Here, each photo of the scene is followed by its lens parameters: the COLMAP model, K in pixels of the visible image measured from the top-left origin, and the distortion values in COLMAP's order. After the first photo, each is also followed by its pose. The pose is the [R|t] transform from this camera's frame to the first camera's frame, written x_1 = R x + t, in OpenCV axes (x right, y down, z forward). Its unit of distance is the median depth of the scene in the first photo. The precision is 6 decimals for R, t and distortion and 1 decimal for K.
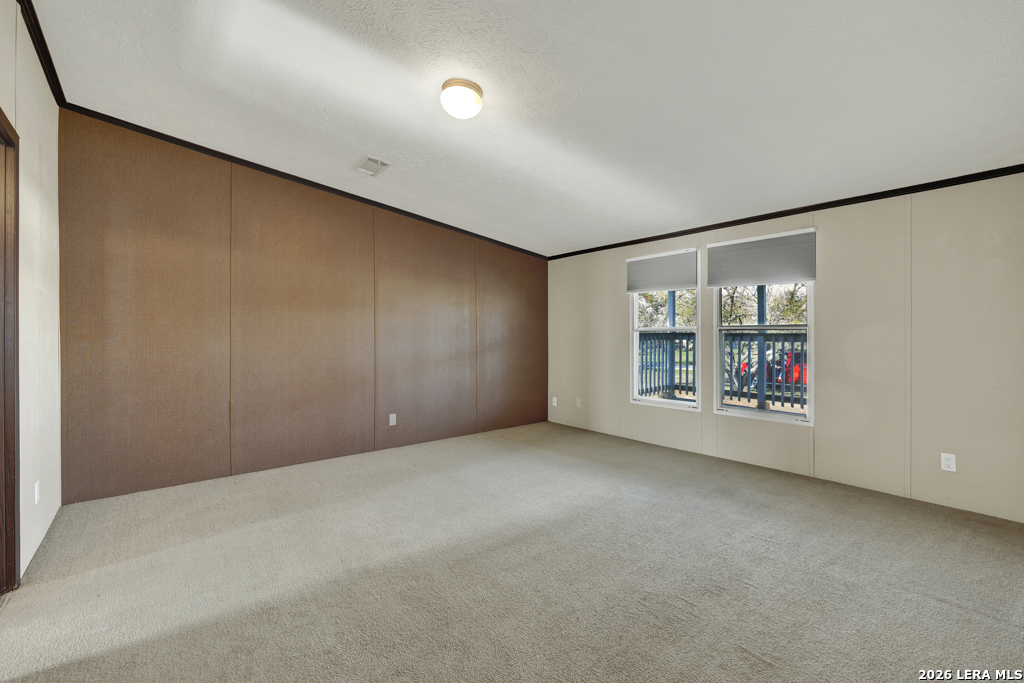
lens RADIAL K [[431.8, 0, 515.3], [0, 431.8, 331.7], [0, 0, 1]] dist [-0.017848, -0.000275]
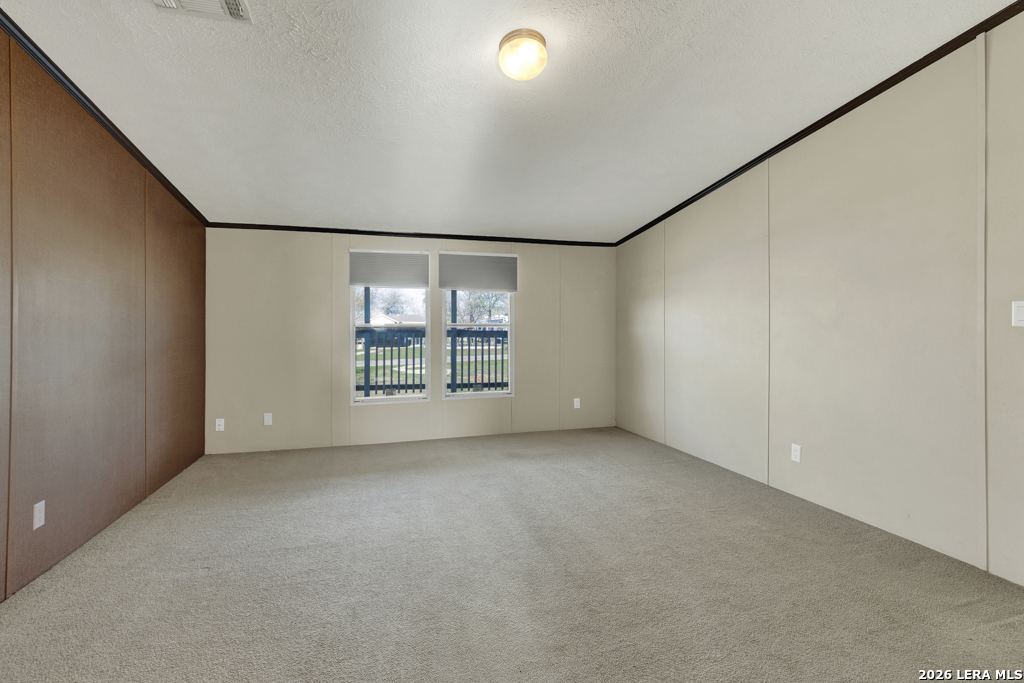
lens RADIAL K [[431.8, 0, 513.5], [0, 431.8, 340.0], [0, 0, 1]] dist [-0.017848, -0.000275]
pose [[0.414939, -0.015677, 0.909714, -0.476459], [-0.005569, 0.999789, 0.019770, 0.005513], [-0.909832, -0.013269, 0.414764, 0.352428]]
